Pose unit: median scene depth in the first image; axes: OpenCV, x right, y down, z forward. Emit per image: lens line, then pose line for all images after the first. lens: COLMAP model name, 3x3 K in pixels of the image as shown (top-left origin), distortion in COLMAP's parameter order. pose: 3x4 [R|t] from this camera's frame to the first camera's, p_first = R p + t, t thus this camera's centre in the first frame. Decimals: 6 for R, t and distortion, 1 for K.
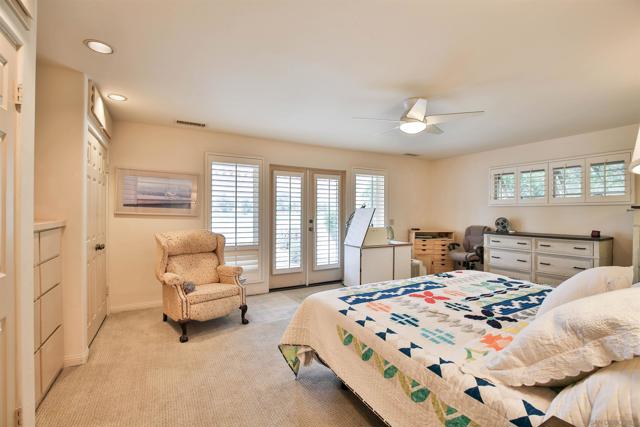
lens RADIAL K [[295.3, 0, 322.9], [0, 295.3, 214.5], [0, 0, 1]] dist [-0.029737, 0.004014]
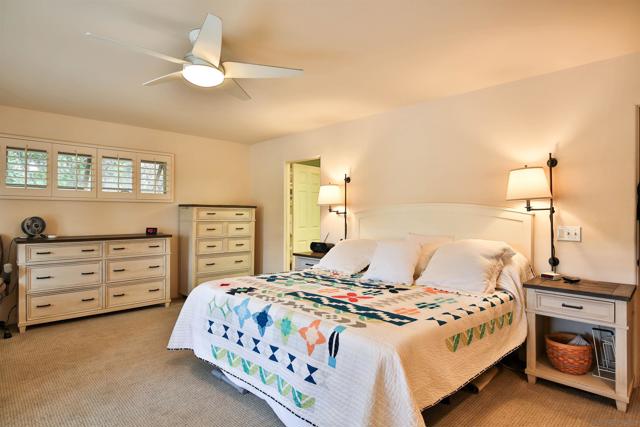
lens RADIAL K [[350.1, 0, 323.3], [0, 350.1, 215.2], [0, 0, 1]] dist [-0.006174, -0.000211]
pose [[-0.268636, -0.011442, 0.963174, -0.354259], [0.000646, 0.999927, 0.012059, -0.001451], [-0.963241, 0.003862, -0.268609, 0.685800]]
